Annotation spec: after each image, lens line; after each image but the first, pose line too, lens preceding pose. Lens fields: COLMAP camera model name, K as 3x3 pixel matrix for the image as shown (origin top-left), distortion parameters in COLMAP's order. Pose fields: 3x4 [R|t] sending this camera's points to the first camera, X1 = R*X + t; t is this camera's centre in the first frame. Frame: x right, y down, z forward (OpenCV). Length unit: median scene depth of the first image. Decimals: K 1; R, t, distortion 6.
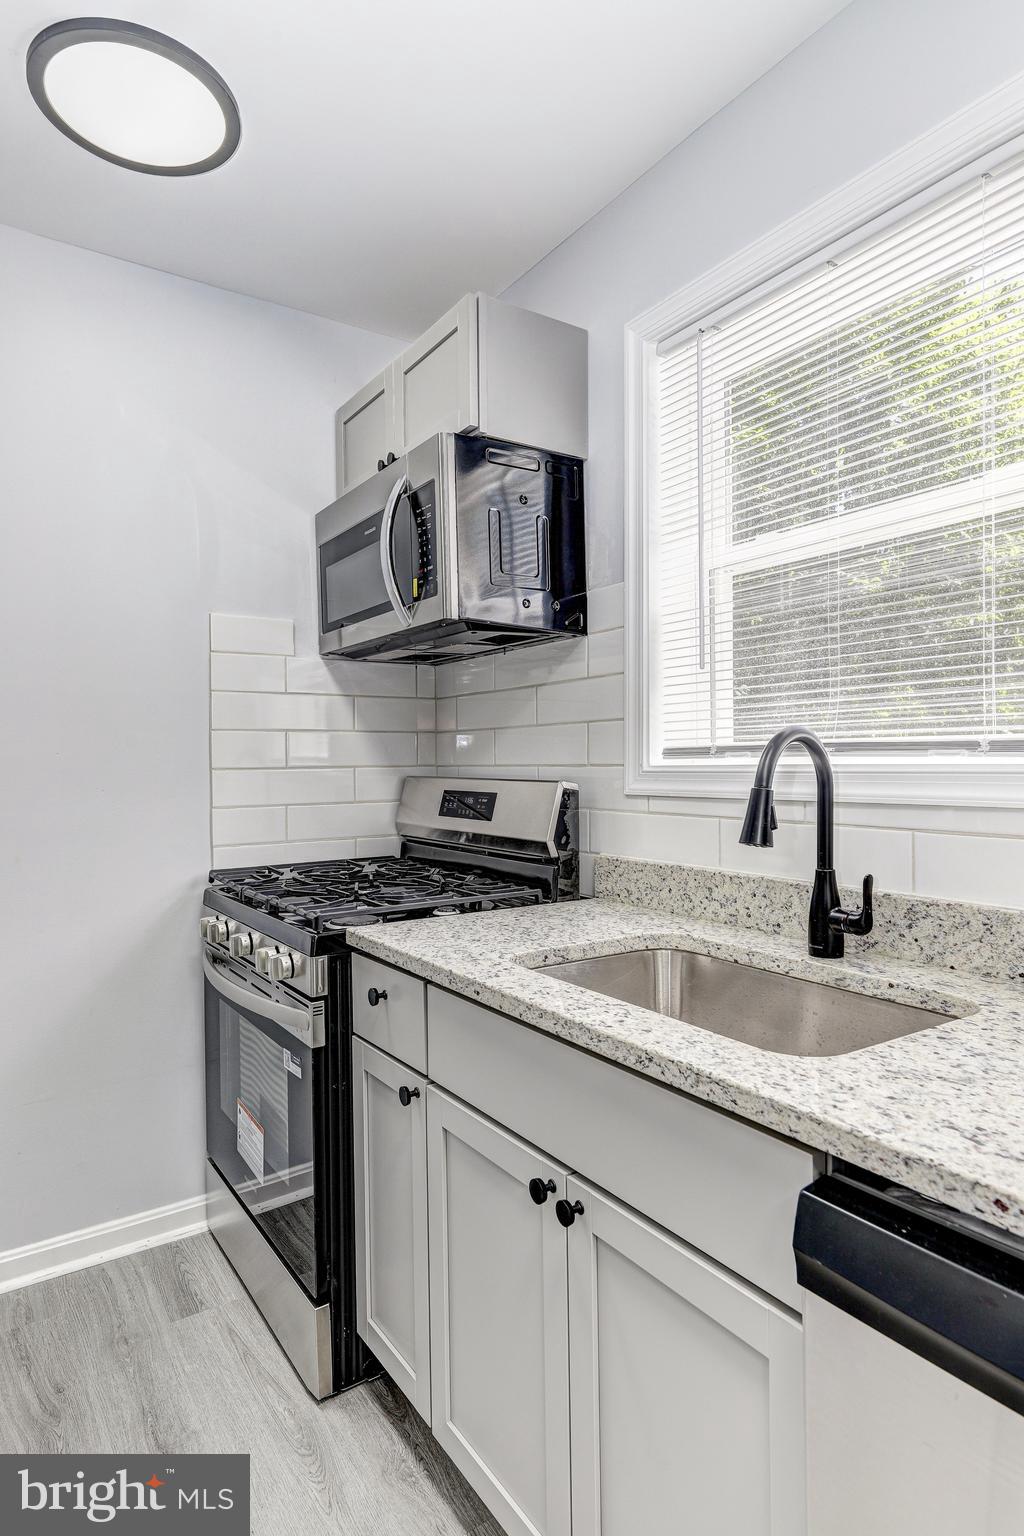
lens RADIAL K [[867.9, 0, 512.0], [0, 867.9, 768.0], [0, 0, 1]] dist [0.003534, 0.000544]
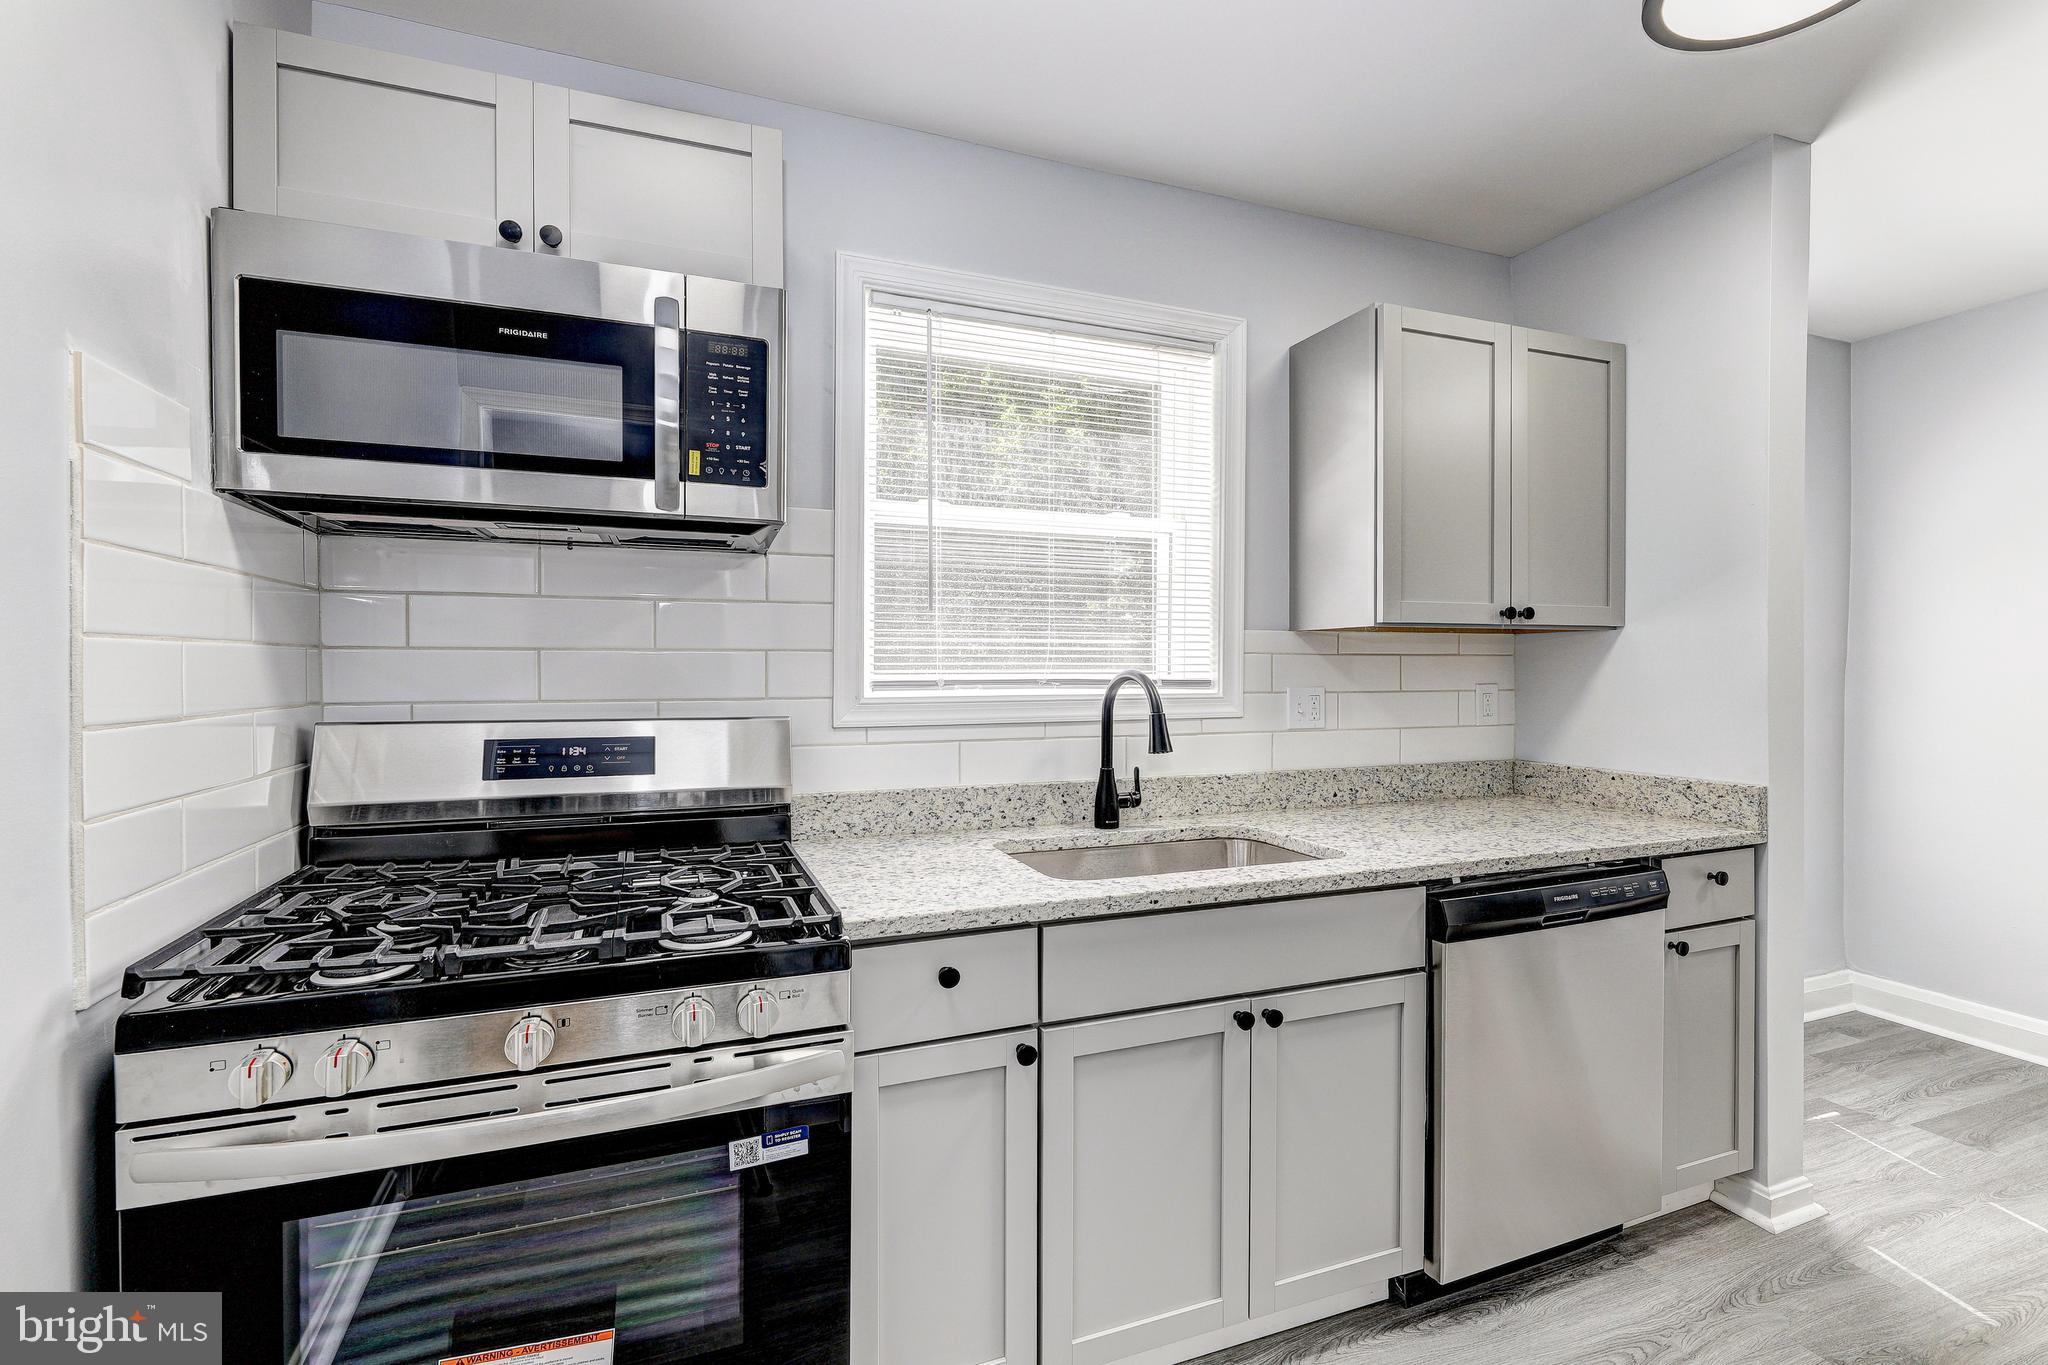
lens RADIAL K [[880.2, 0, 946.4], [0, 880.2, 678.8], [0, 0, 1]] dist [0.011693, -0.003869]
pose [[0.253011, 0.000314, 0.967463, -0.925986], [0.006342, 0.999978, -0.001983, -0.024200], [-0.967442, 0.006637, 0.253004, 0.734882]]
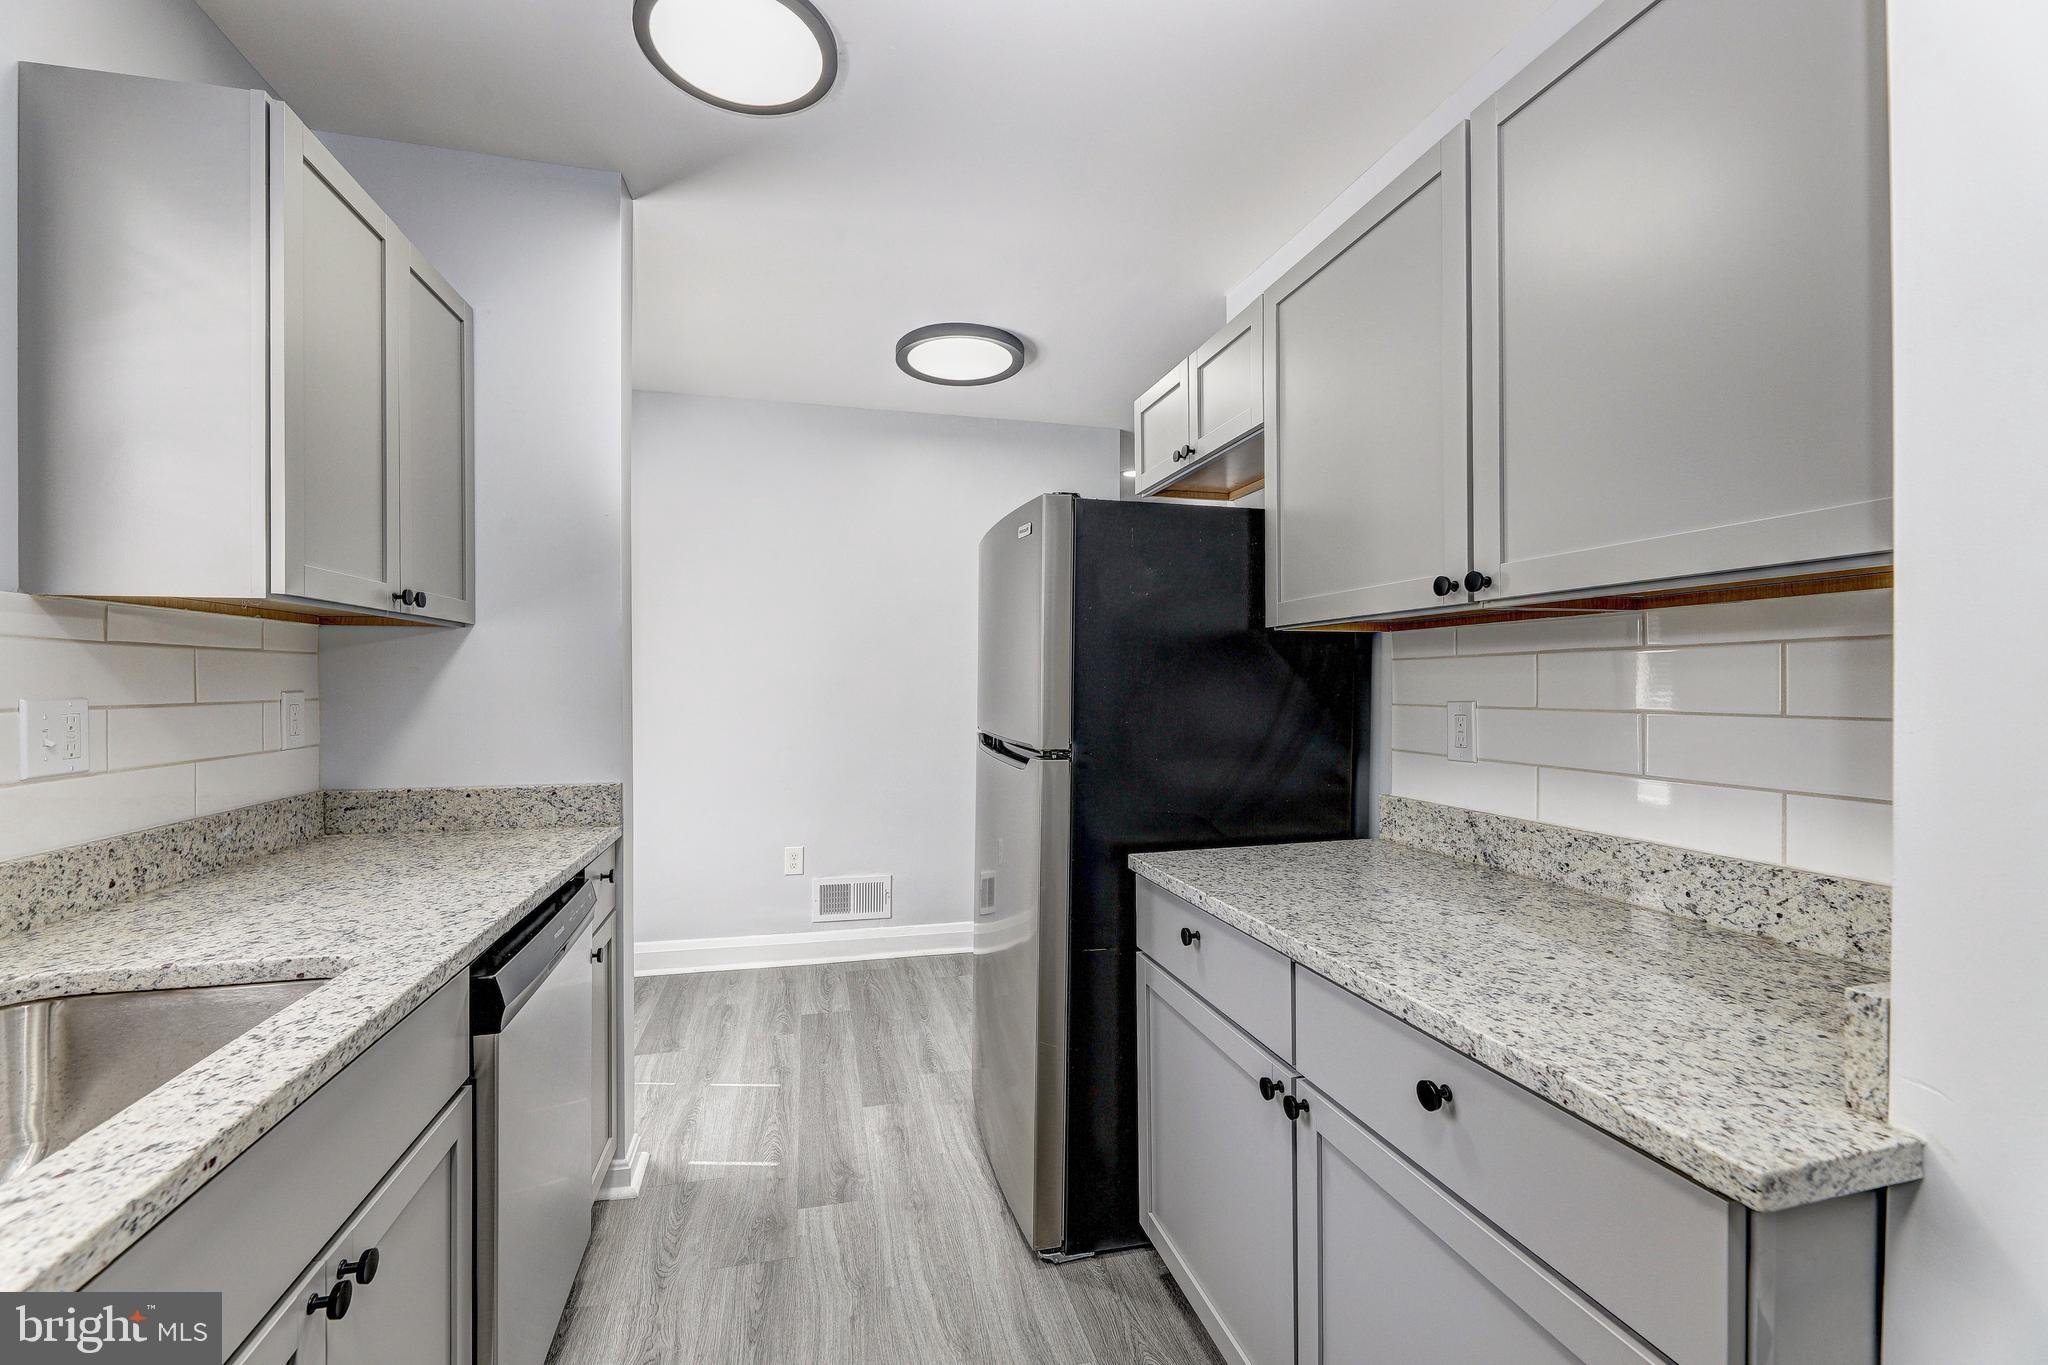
lens RADIAL K [[932.0, 0, 1073.7], [0, 932.0, 684.4], [0, 0, 1]] dist [0.005515, -0.005650]
pose [[-0.955287, 0.011667, 0.295451, -0.526311], [0.014624, 0.999863, 0.007801, -0.016615], [-0.295319, 0.011773, -0.955326, 1.039436]]
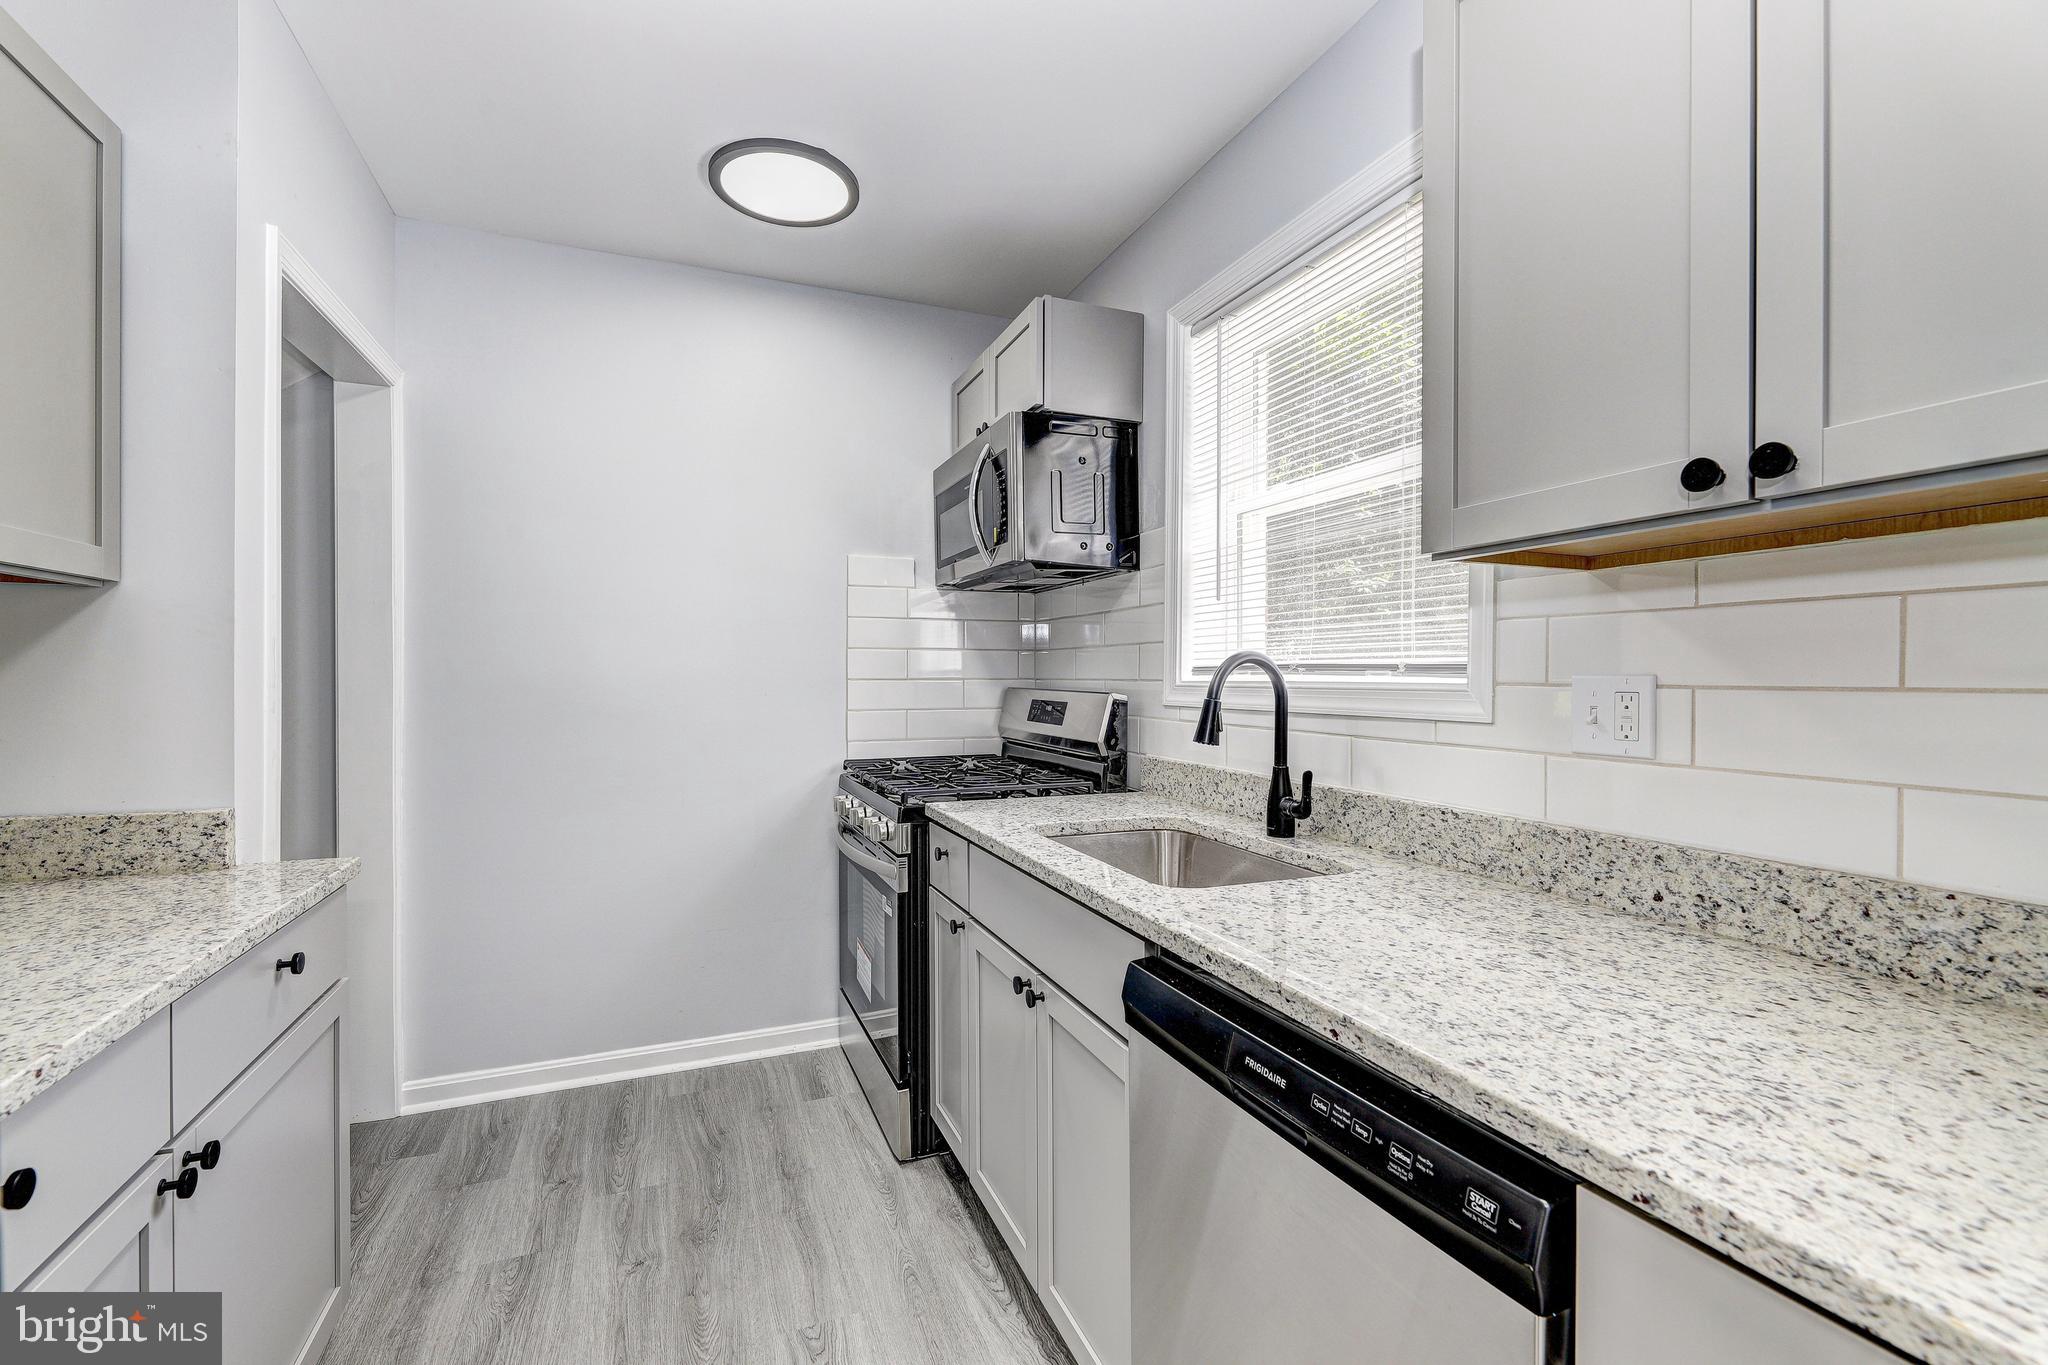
lens RADIAL K [[862.8, 0, 1013.8], [0, 862.8, 684.9], [0, 0, 1]] dist [0.003679, -0.004892]
pose [[0.978733, 0.013403, -0.204699, 0.199069], [-0.012543, 0.999906, 0.005499, -0.001105], [0.204753, -0.002815, 0.978810, -0.233926]]
